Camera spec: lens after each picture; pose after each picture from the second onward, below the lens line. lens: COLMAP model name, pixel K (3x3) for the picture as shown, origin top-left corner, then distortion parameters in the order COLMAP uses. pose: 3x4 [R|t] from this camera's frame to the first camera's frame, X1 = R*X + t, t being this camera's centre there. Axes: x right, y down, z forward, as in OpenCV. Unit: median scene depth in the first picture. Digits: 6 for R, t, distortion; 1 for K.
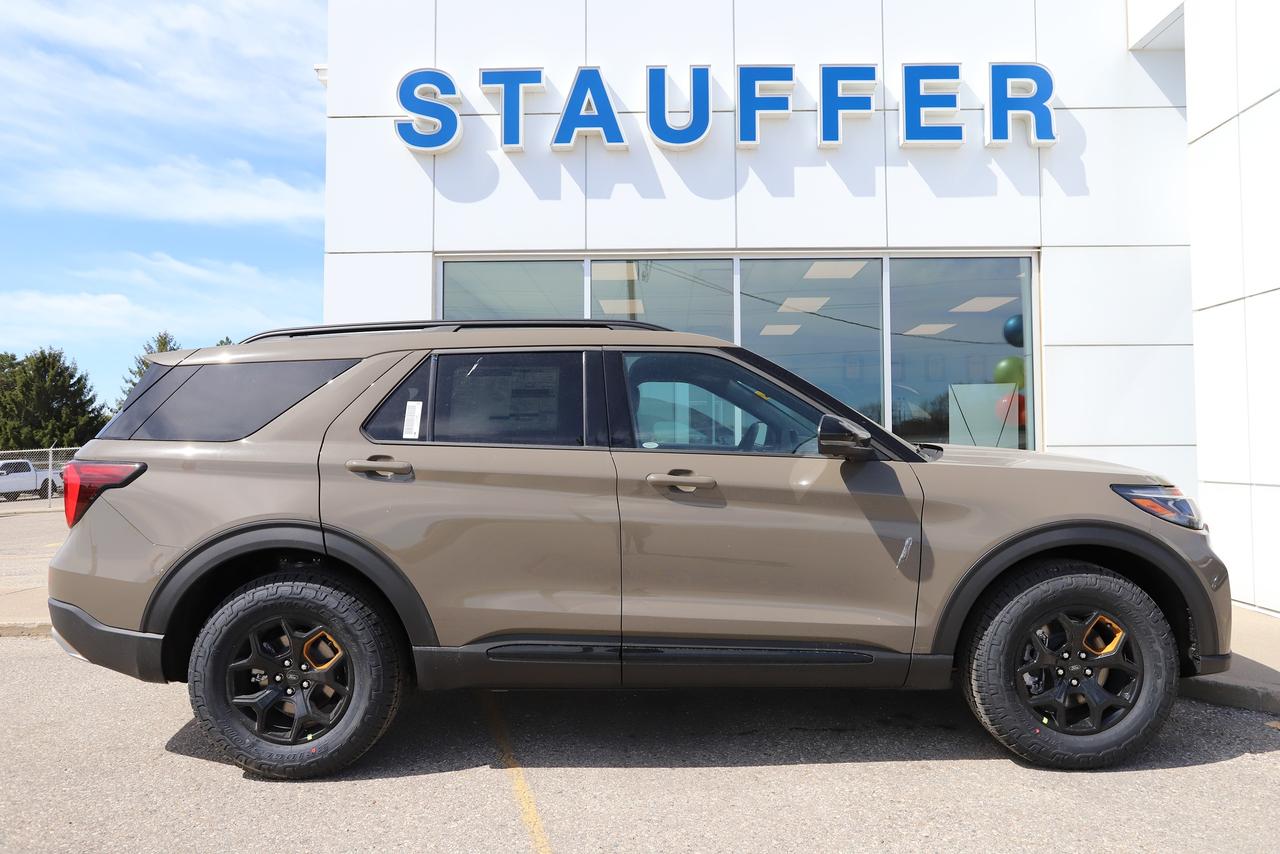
lens RADIAL K [[876.0, 0, 640.0], [0, 876.0, 427.0], [0, 0, 1]] dist [-0.005385, -0.001110]
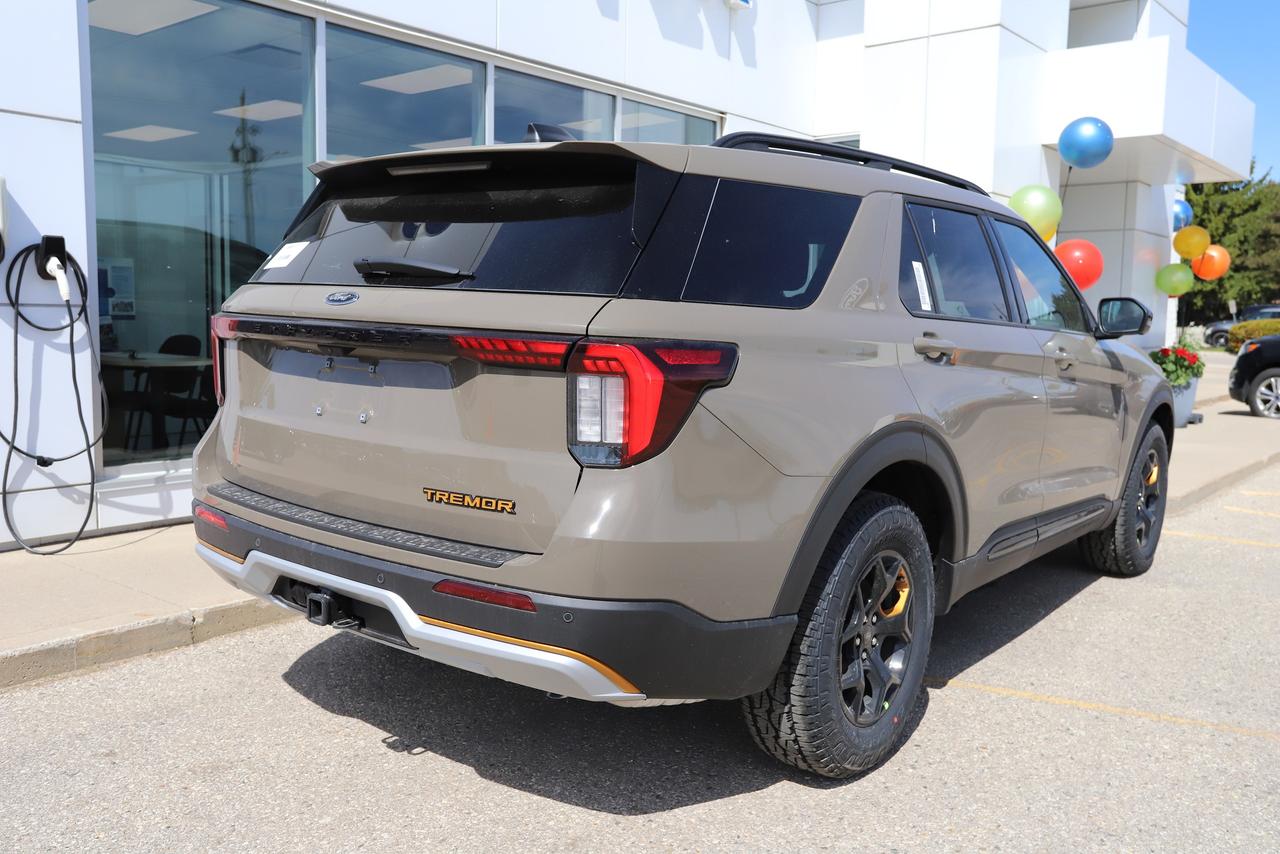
lens RADIAL K [[1084.2, 0, 640.0], [0, 1084.2, 427.0], [0, 0, 1]] dist [-0.009955, -0.001426]
pose [[0.613305, -0.070671, 0.786678, -1.144994], [-0.039271, 0.992029, 0.119735, 0.007663], [-0.788869, -0.104328, 0.605641, 0.577621]]
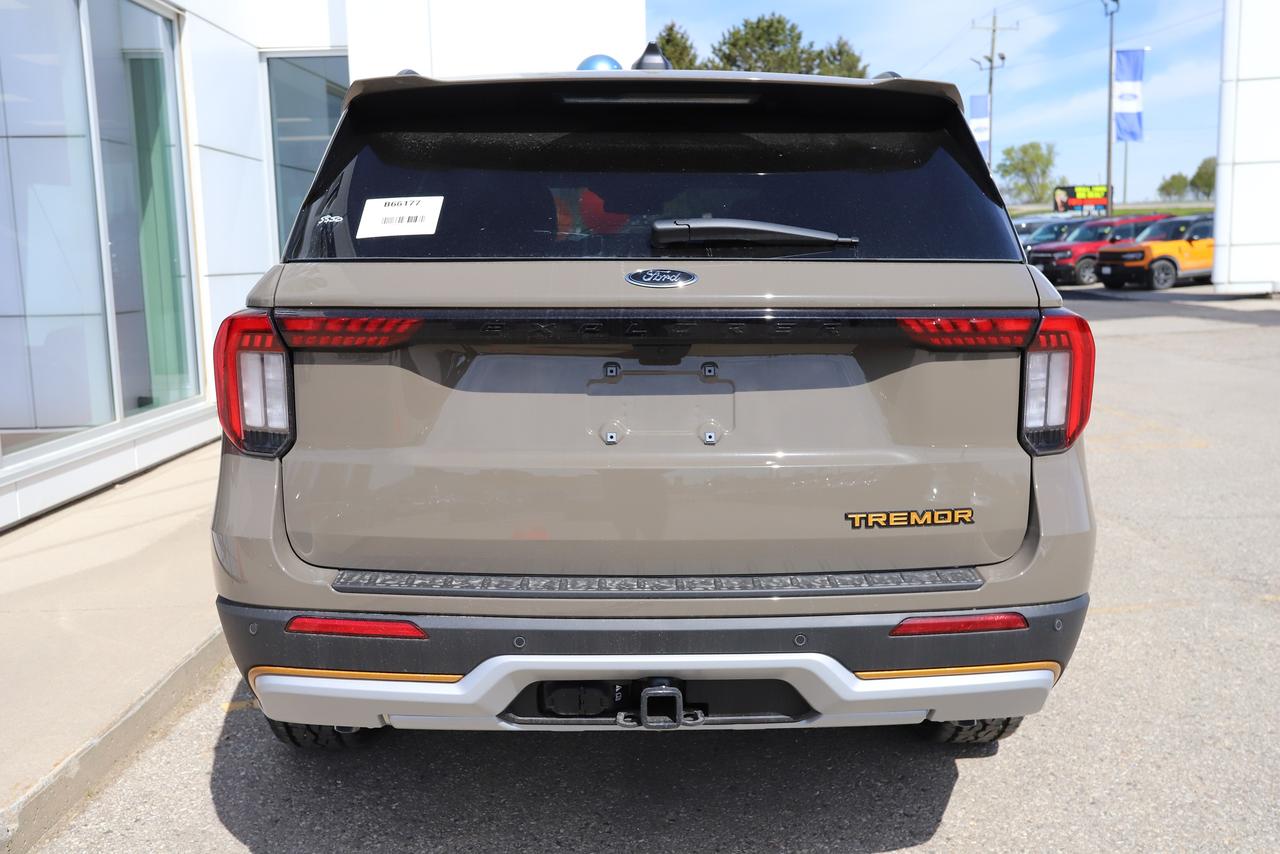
lens RADIAL K [[1233.8, 0, 640.0], [0, 1233.8, 427.0], [0, 0, 1]] dist [0.000117, 0.003230]
pose [[-0.041151, -0.139457, 0.989373, -1.300623], [-0.005826, 0.990228, 0.139335, 0.004888], [-0.999136, -0.000031, -0.041562, 1.258690]]
